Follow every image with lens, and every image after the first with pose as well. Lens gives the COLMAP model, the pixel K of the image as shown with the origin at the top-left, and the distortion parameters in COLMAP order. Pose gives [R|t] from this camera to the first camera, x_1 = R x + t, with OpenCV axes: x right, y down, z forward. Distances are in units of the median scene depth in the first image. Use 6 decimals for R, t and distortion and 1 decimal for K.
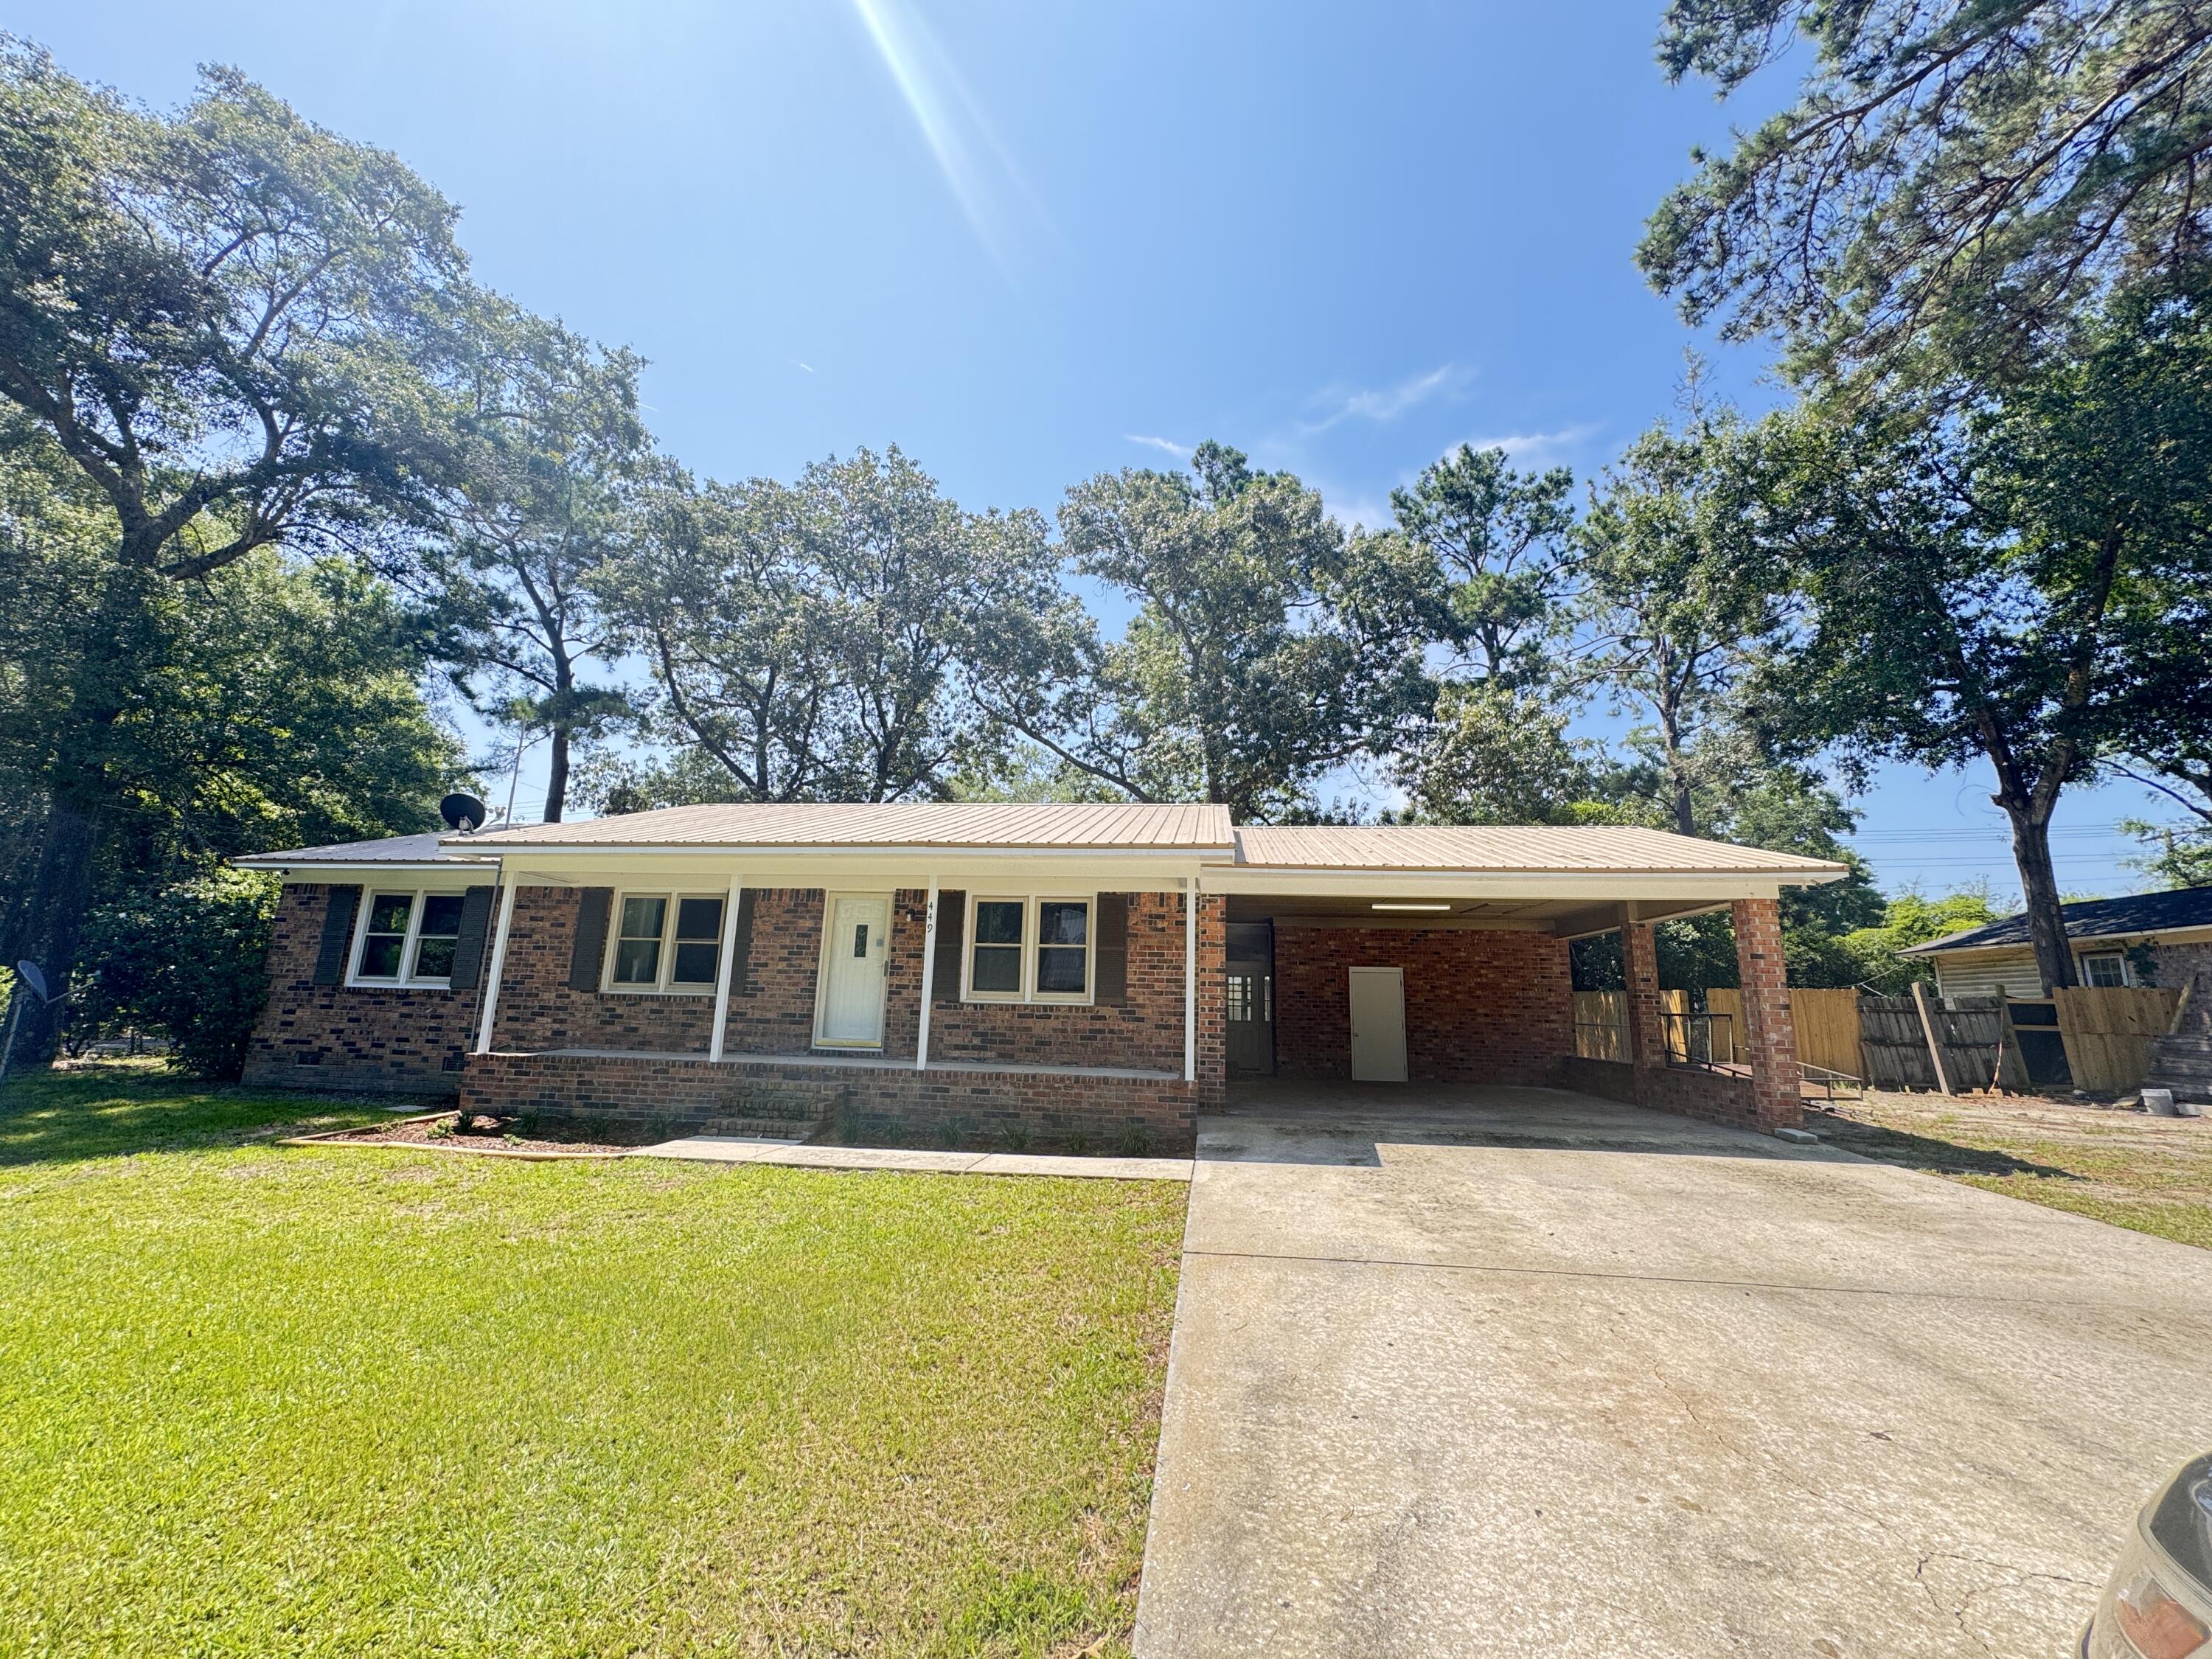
lens RADIAL K [[875.7, 0, 1106.0], [0, 875.7, 829.5], [0, 0, 1]] dist [-0.000270, -0.000028]
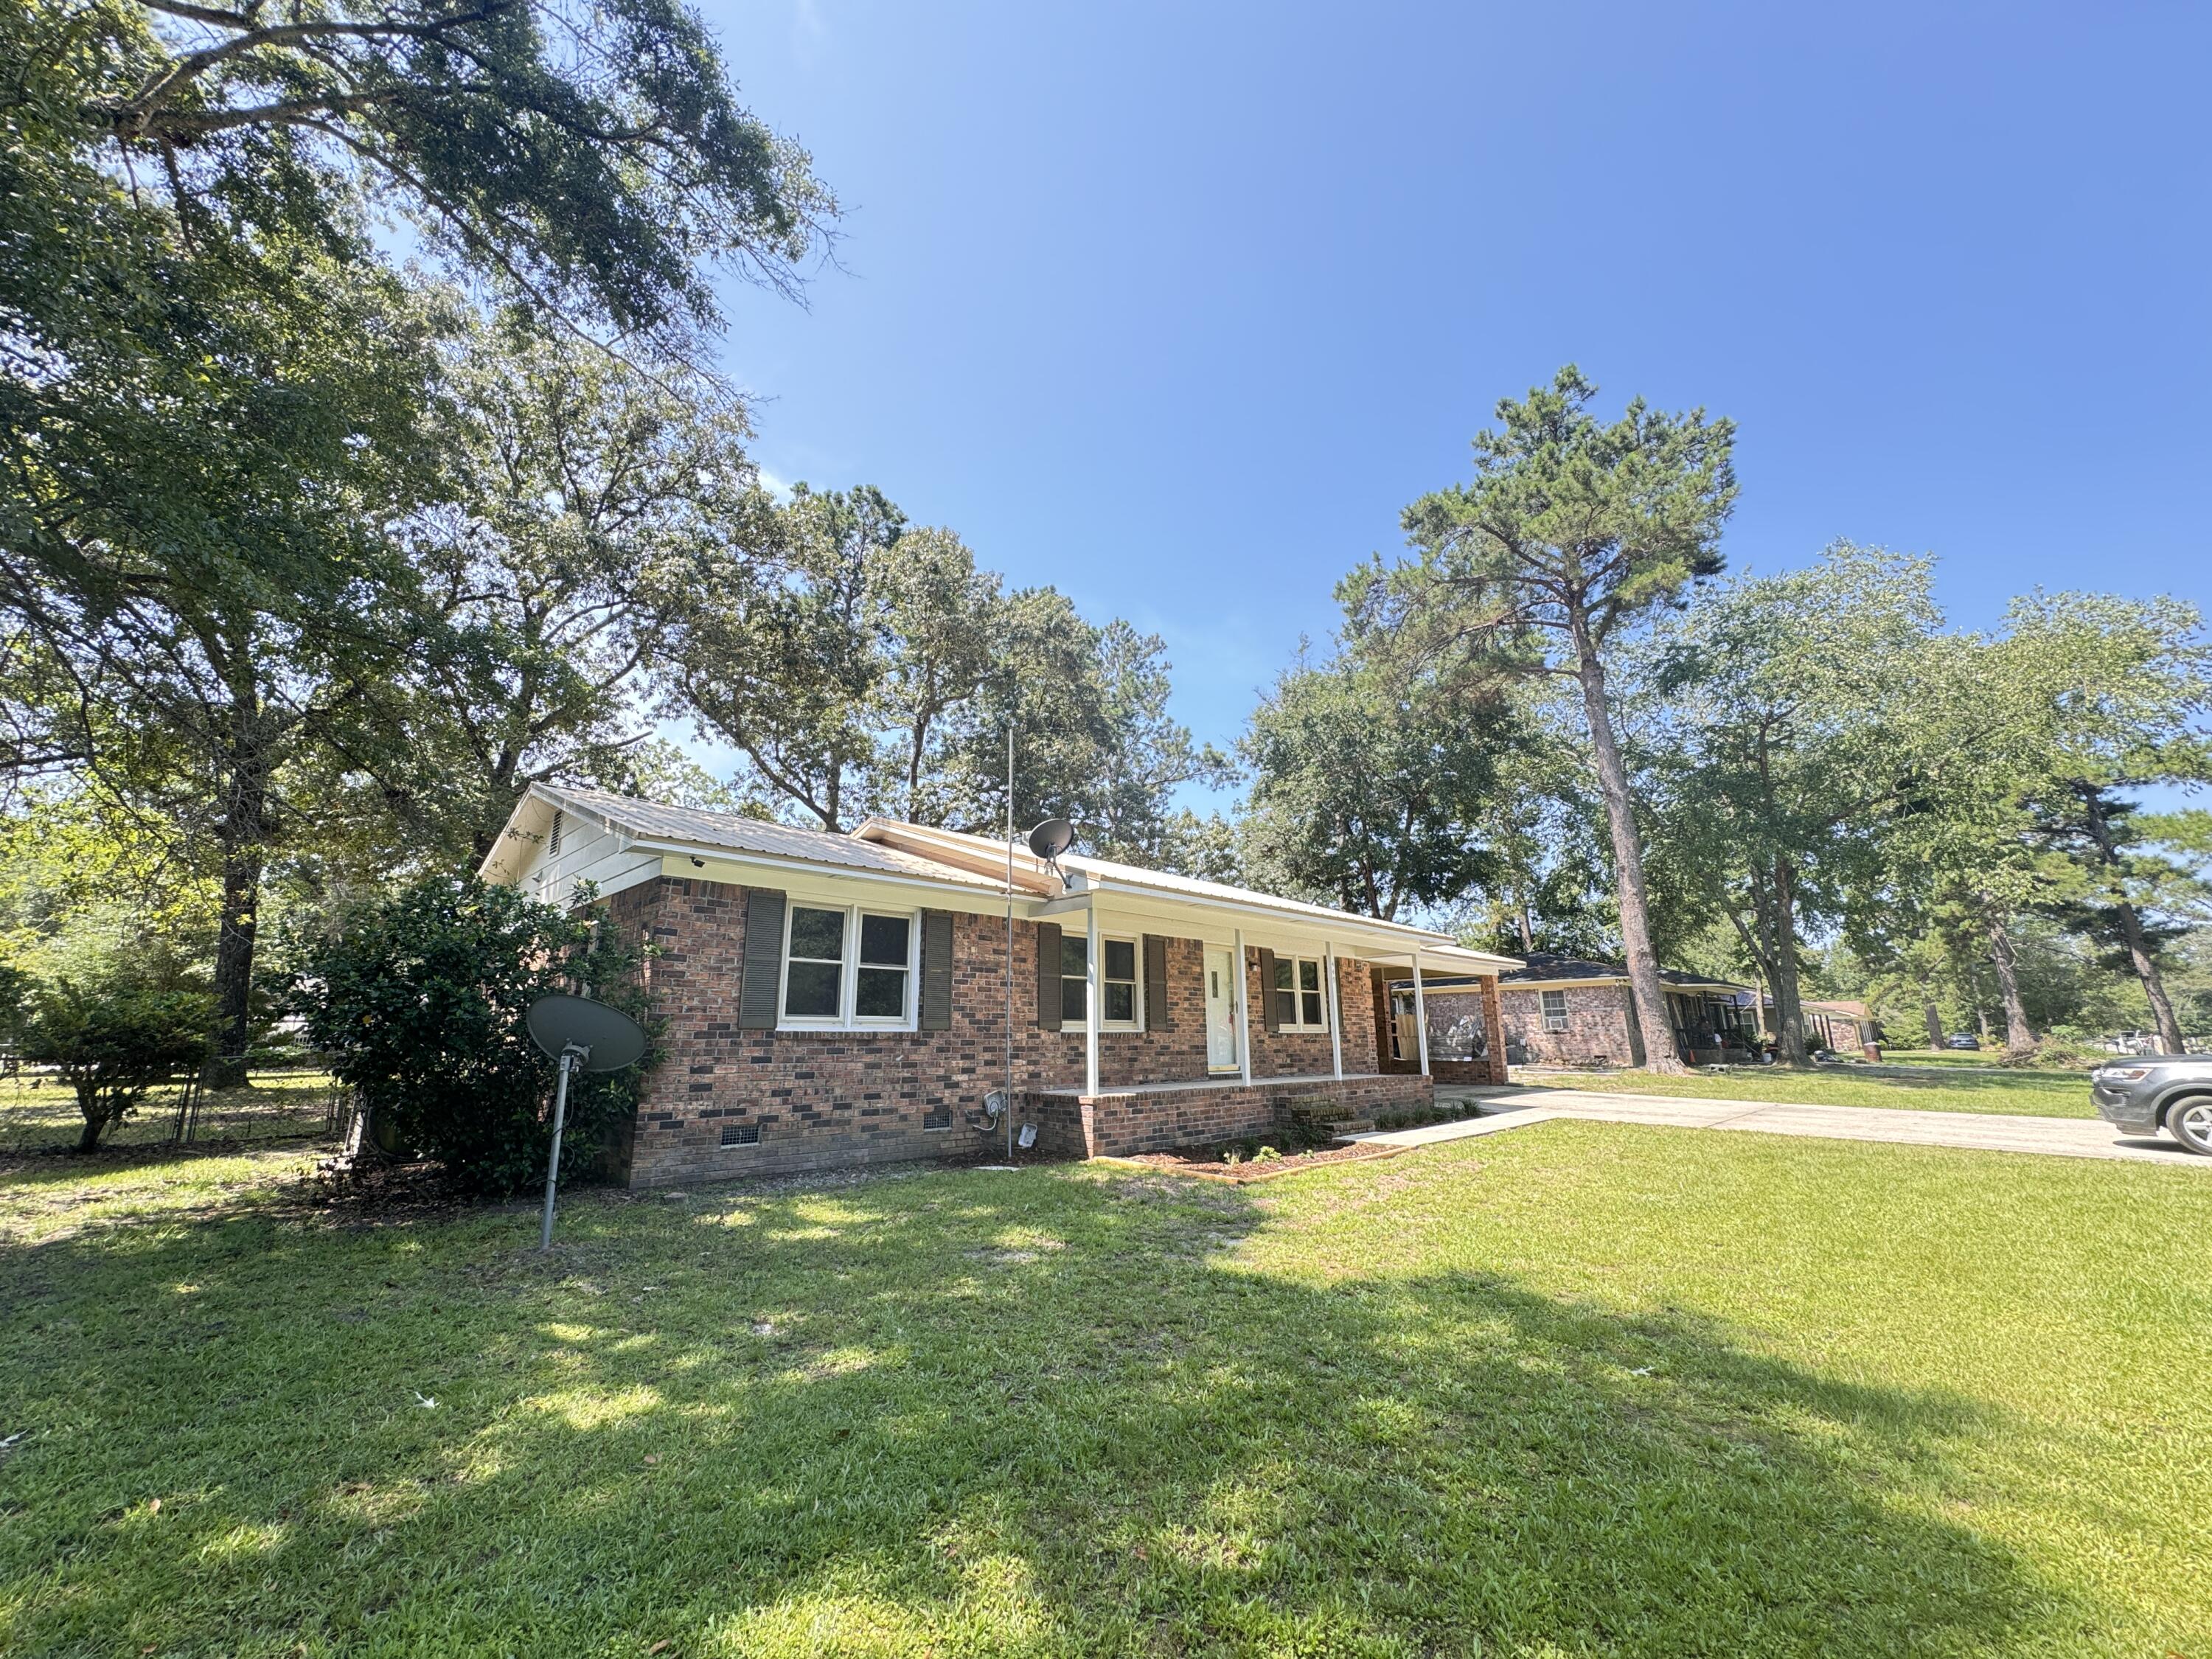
lens RADIAL K [[875.7, 0, 1109.7], [0, 875.7, 825.2], [0, 0, 1]] dist [0.002866, 0.000100]
pose [[0.611904, 0.158500, 0.774888, -1.029733], [-0.145025, 0.985589, -0.087076, 0.026753], [-0.777523, -0.059096, 0.626072, 0.267502]]
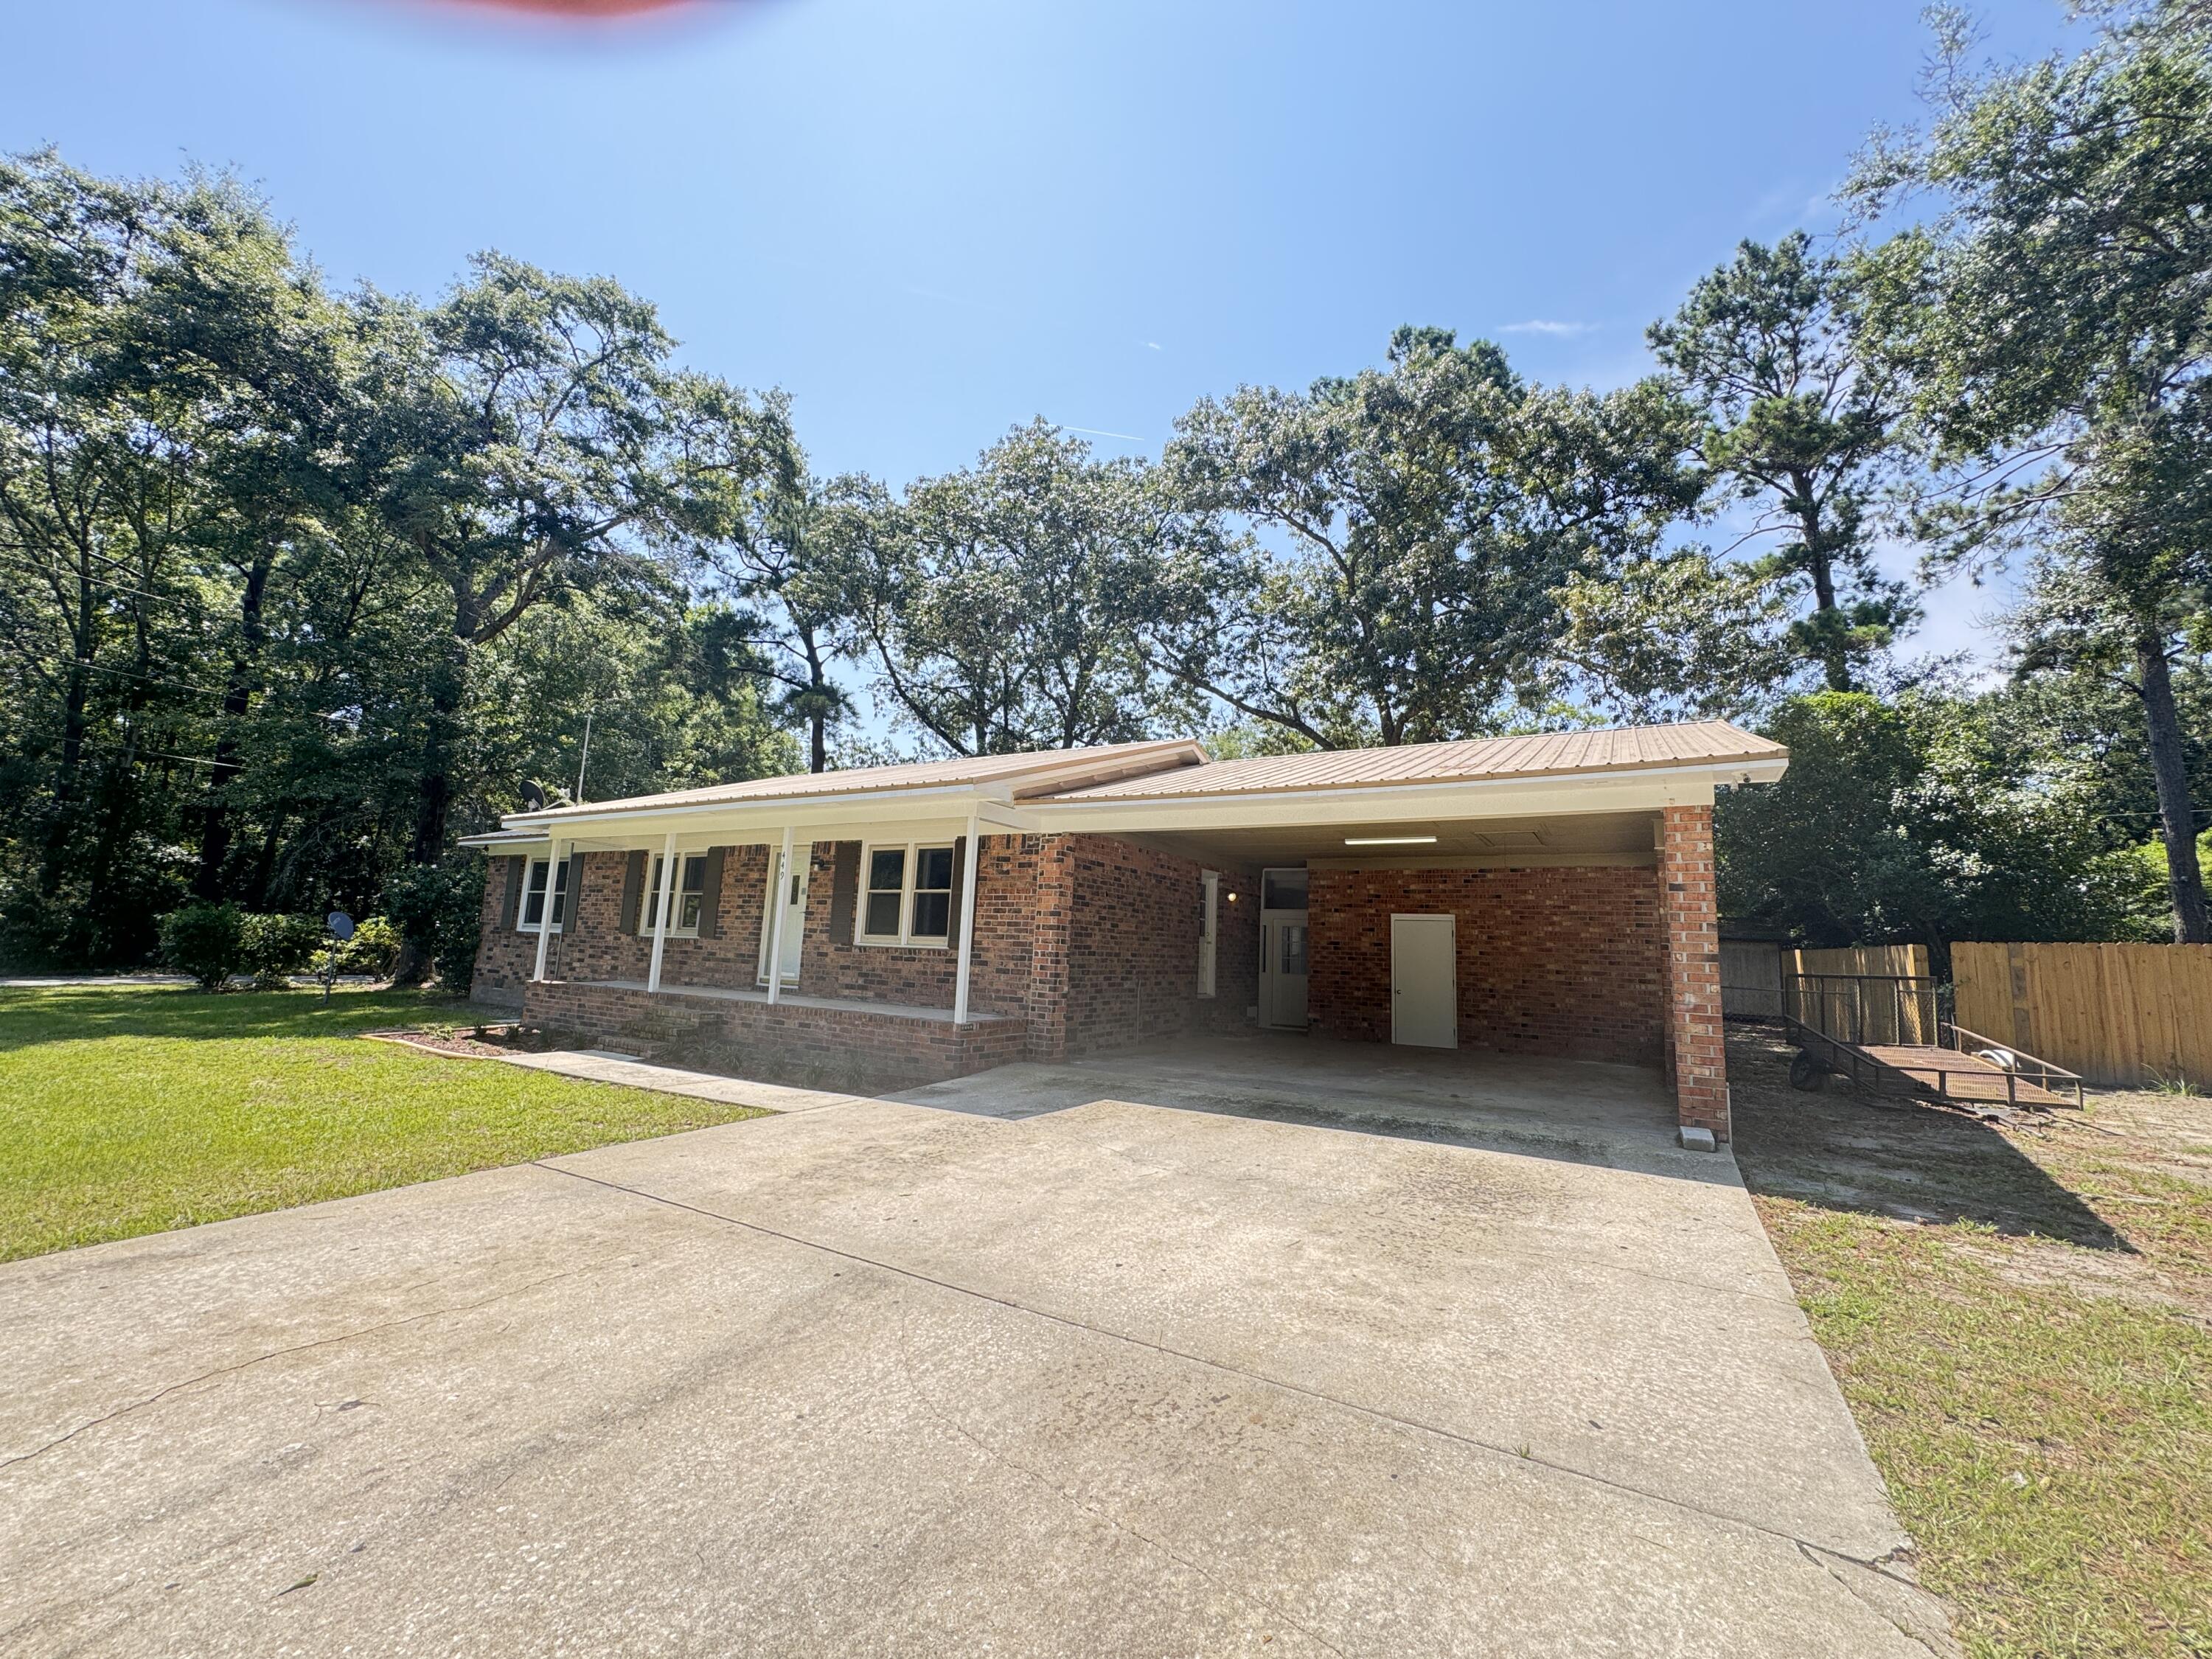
lens RADIAL K [[875.7, 0, 1106.0], [0, 875.7, 829.5], [0, 0, 1]] dist [-0.000270, -0.000028]
pose [[0.916317, -0.044851, -0.397934, 0.395180], [0.063071, 0.997470, 0.032810, 0.029851], [0.395455, -0.055163, 0.916827, 0.109349]]
